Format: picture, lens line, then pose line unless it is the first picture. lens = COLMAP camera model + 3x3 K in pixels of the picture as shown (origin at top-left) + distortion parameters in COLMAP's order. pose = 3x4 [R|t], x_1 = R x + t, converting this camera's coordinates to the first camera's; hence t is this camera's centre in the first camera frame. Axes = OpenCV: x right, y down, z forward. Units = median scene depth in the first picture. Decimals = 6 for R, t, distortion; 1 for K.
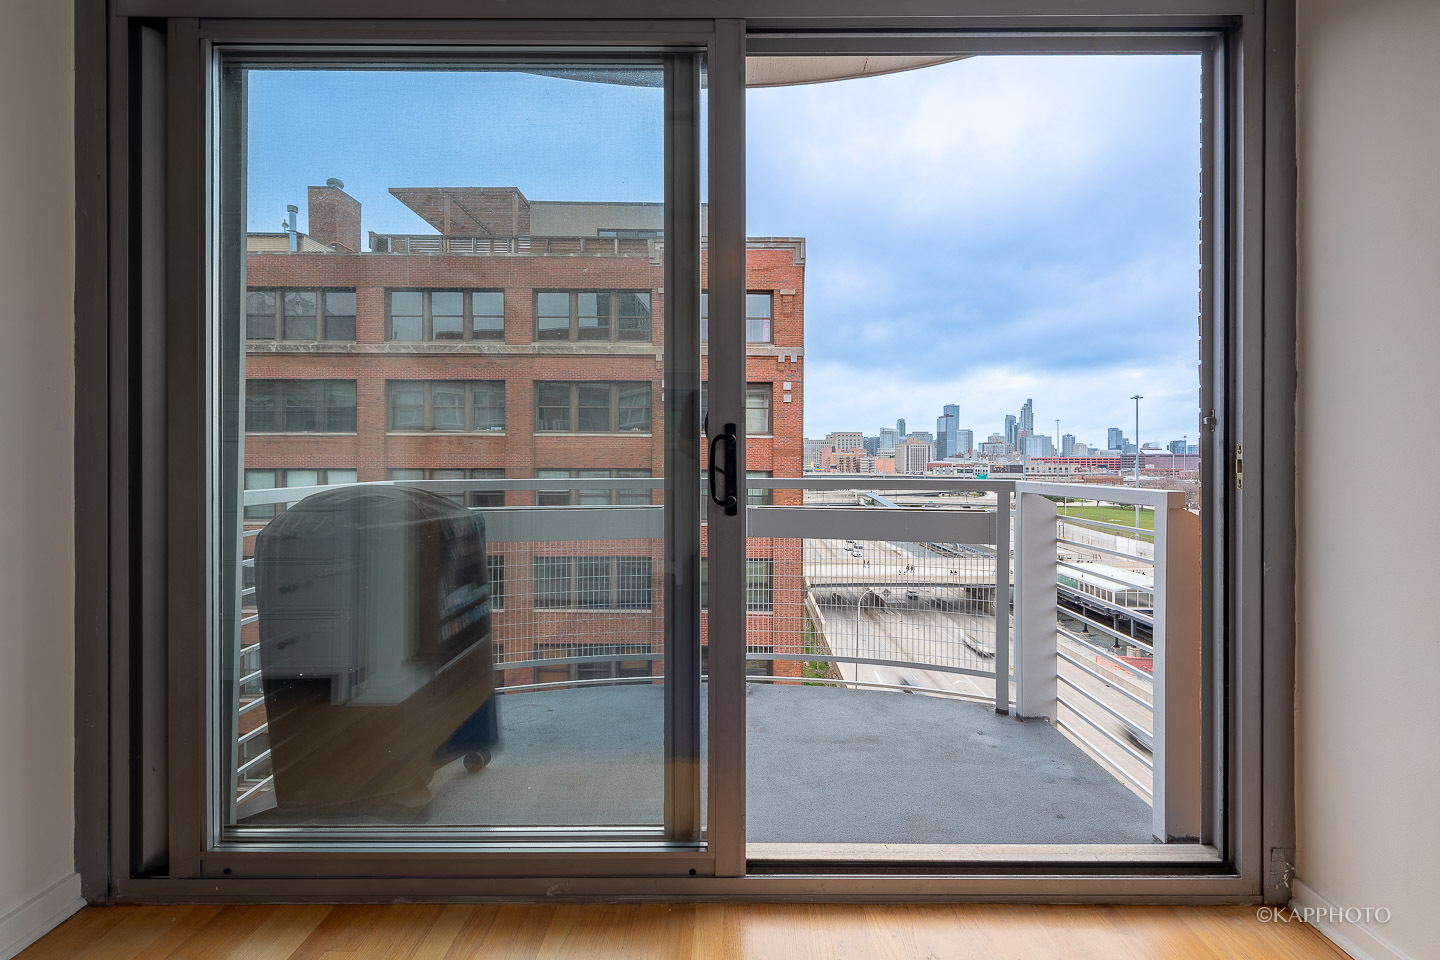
lens RADIAL K [[573.7, 0, 726.7], [0, 573.7, 465.5], [0, 0, 1]] dist [0.010018, -0.000586]
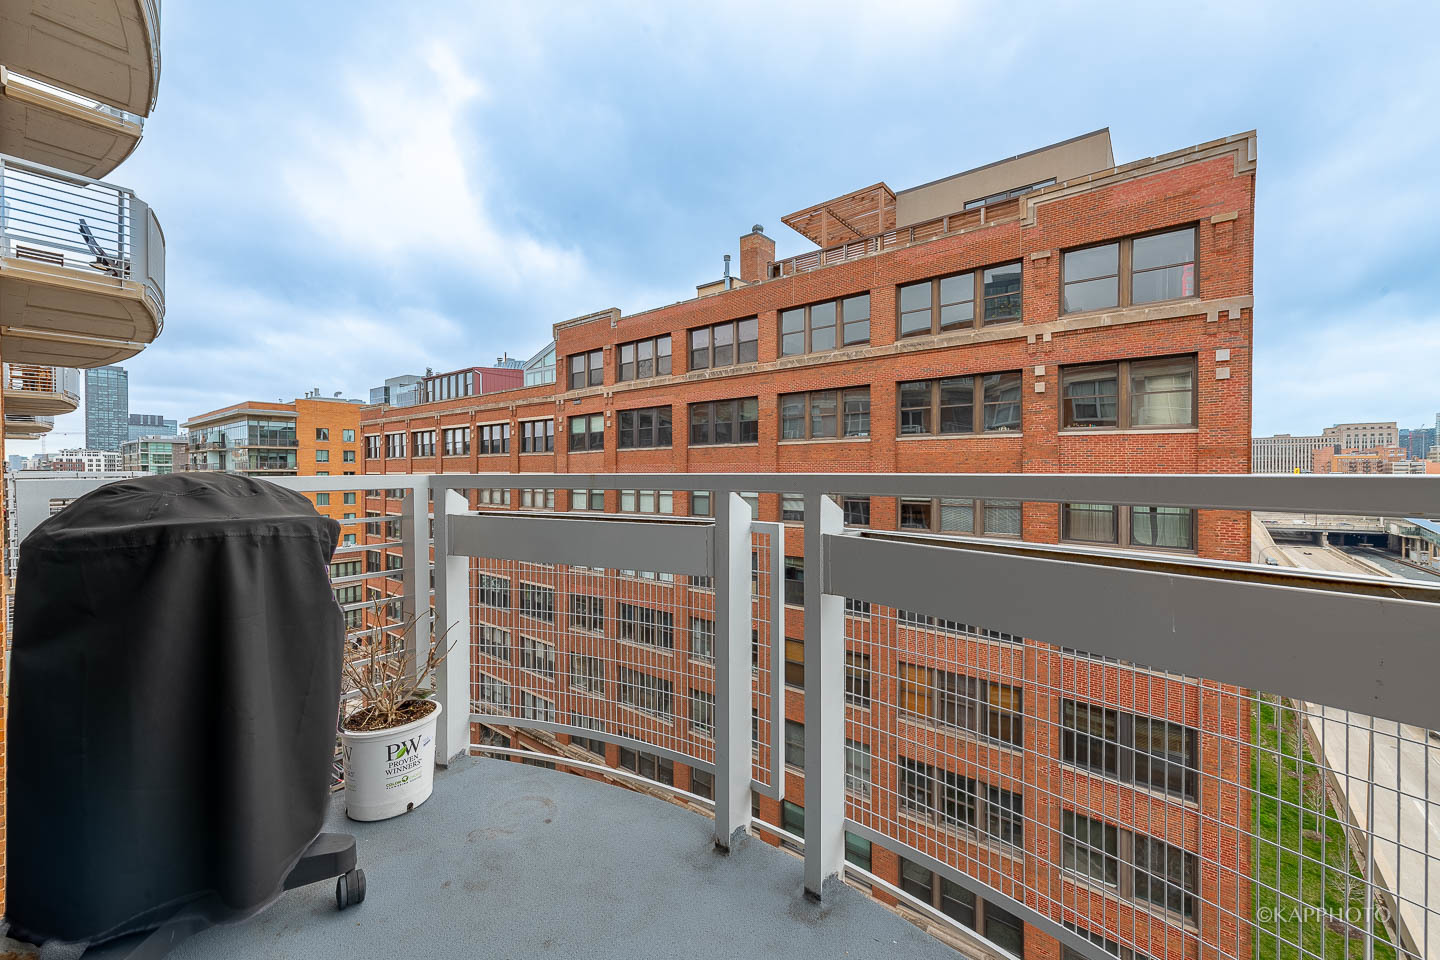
lens RADIAL K [[713.1, 0, 760.9], [0, 713.1, 473.3], [0, 0, 1]] dist [0.001261, 0.000882]
pose [[0.715298, -0.000199, -0.698819, 0.320451], [0.000917, 0.999999, 0.000655, 0.000946], [0.698819, -0.001109, 0.715298, 0.007775]]
